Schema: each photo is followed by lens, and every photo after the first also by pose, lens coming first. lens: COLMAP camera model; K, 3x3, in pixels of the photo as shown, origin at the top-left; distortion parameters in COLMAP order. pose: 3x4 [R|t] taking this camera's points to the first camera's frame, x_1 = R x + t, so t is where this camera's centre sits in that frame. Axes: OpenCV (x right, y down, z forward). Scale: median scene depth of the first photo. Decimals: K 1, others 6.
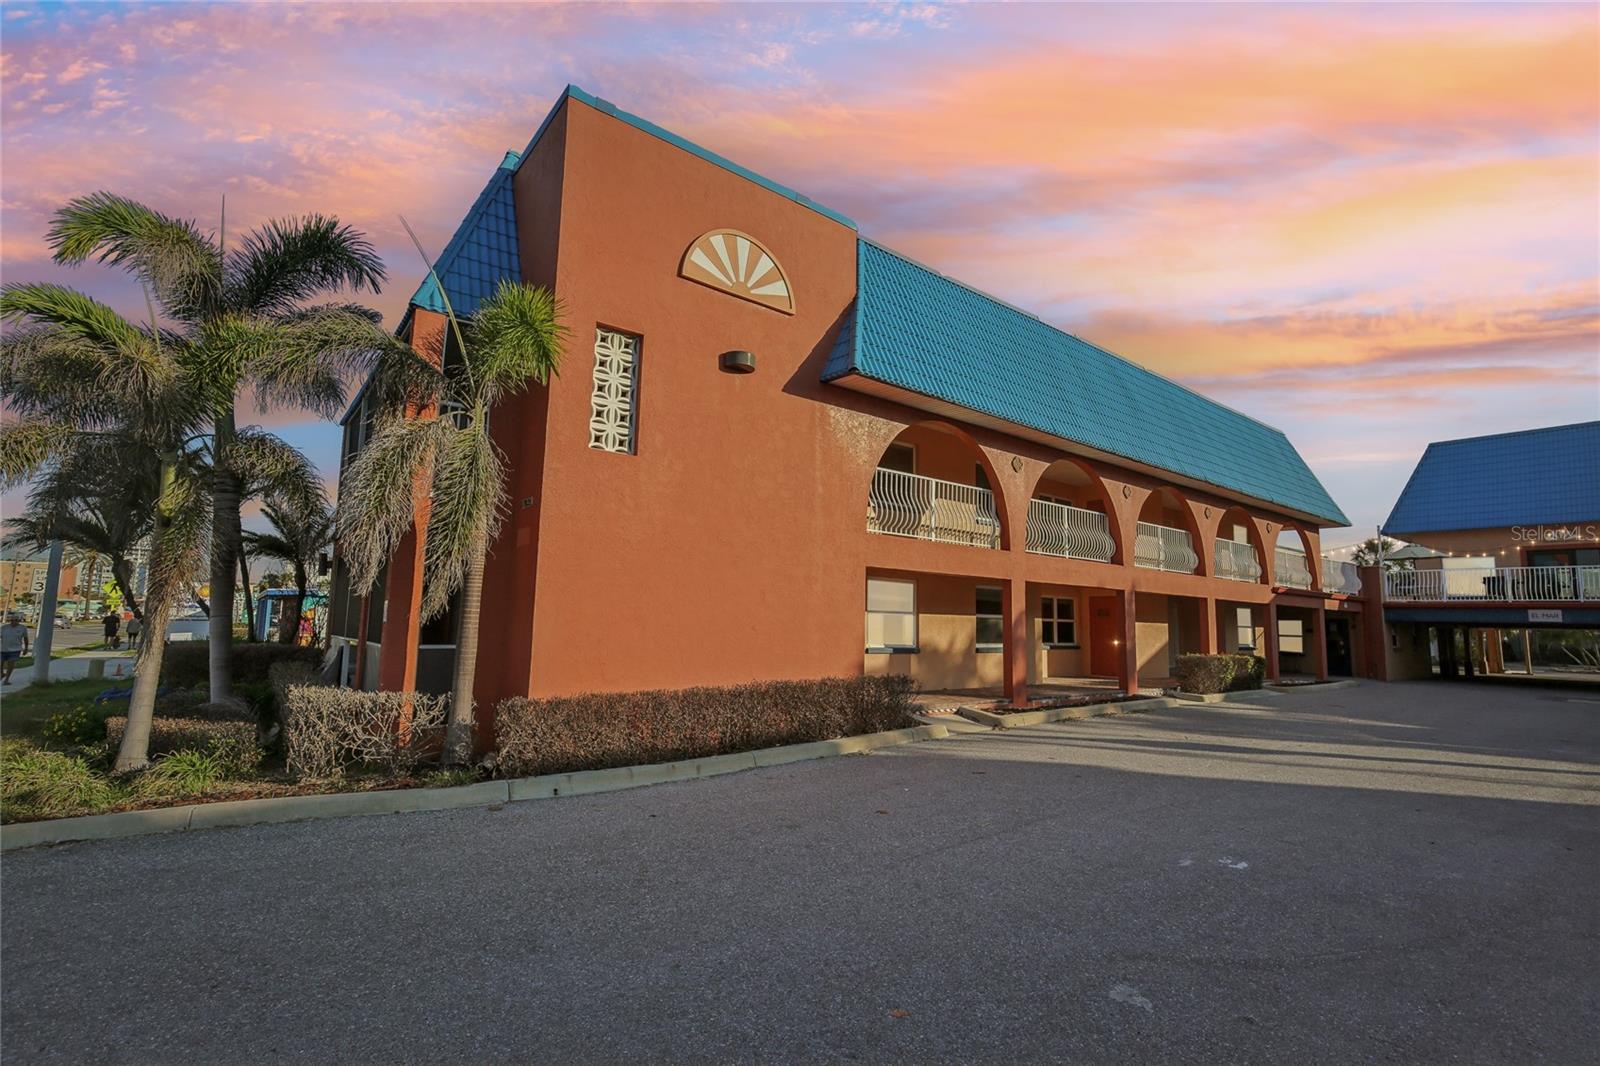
lens RADIAL K [[725.3, 0, 800.0], [0, 725.3, 533.0], [0, 0, 1]] dist [0.024136, 0.000124]
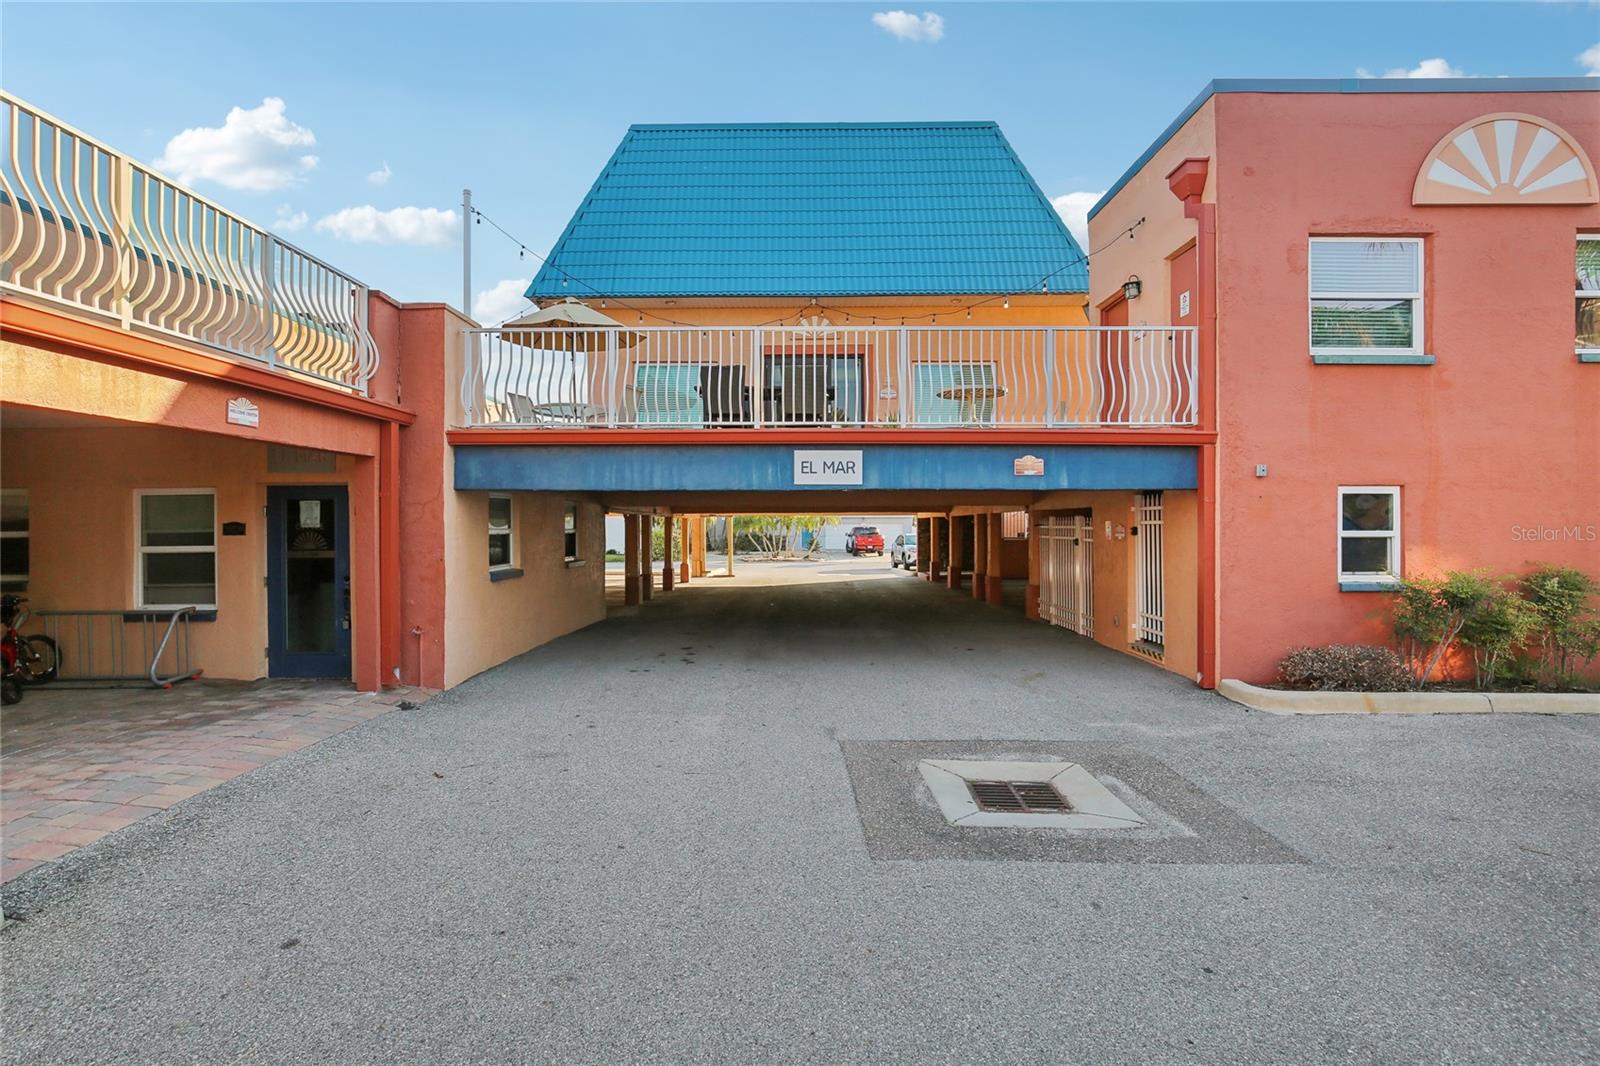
lens RADIAL K [[725.3, 0, 800.0], [0, 725.3, 533.0], [0, 0, 1]] dist [0.024136, 0.000124]
pose [[0.621838, -0.035953, 0.782320, 0.649552], [-0.074224, 0.991743, 0.104576, 0.096143], [-0.779620, -0.123097, 0.614035, 0.712663]]
